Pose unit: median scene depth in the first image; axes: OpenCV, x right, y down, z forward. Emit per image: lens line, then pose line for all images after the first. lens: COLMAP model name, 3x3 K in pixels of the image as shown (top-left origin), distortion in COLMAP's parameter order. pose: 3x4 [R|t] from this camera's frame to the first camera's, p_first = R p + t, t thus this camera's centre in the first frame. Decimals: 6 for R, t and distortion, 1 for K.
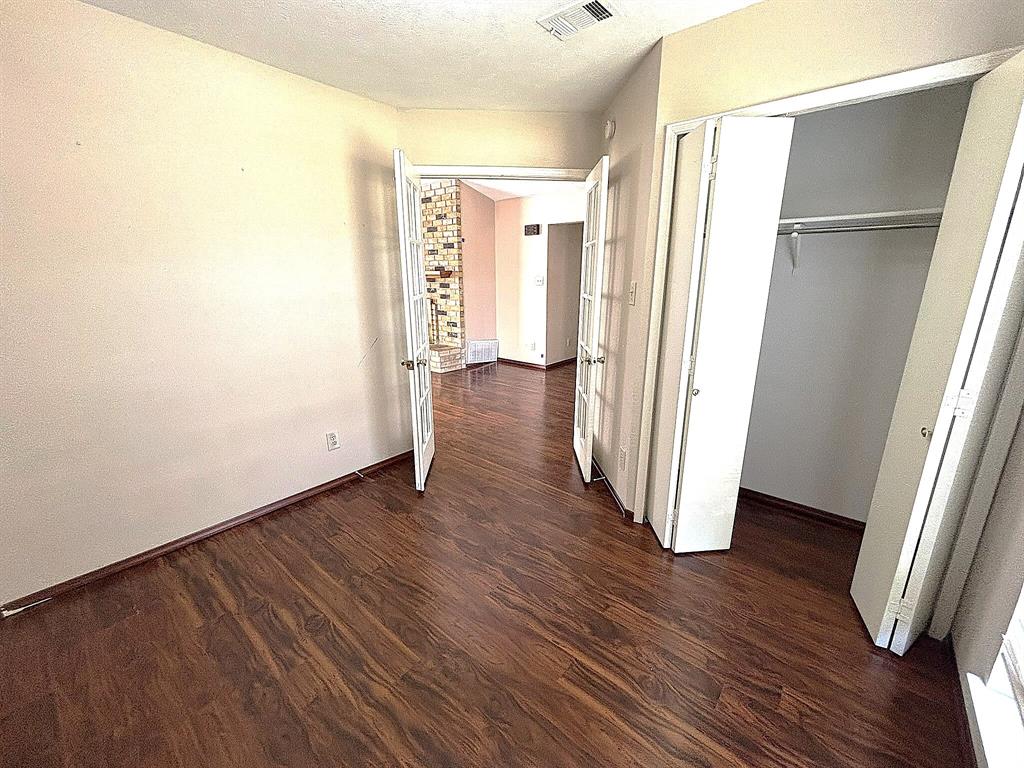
lens RADIAL K [[418.3, 0, 514.4], [0, 418.3, 384.9], [0, 0, 1]] dist [0.002742, -0.001825]
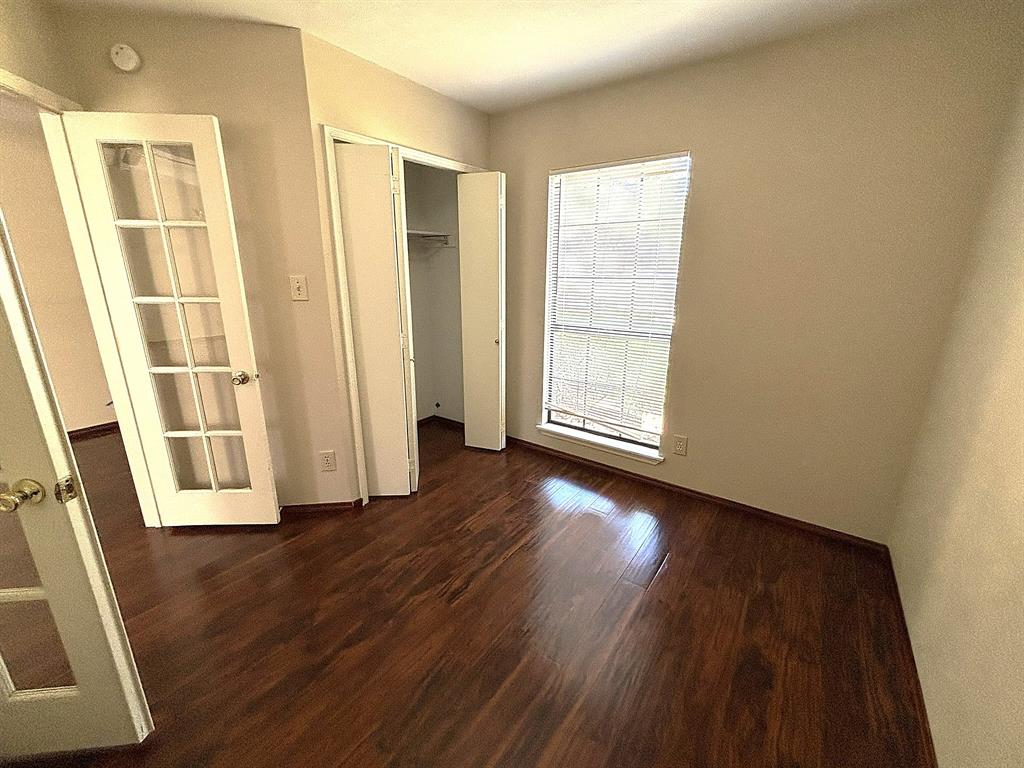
lens RADIAL K [[418.3, 0, 508.0], [0, 418.3, 382.6], [0, 0, 1]] dist [0.002742, -0.001825]
pose [[-0.060932, -0.267083, 0.961745, -0.900837], [0.259098, 0.926275, 0.273648, -0.204741], [-0.963927, 0.265860, 0.012761, 0.764870]]
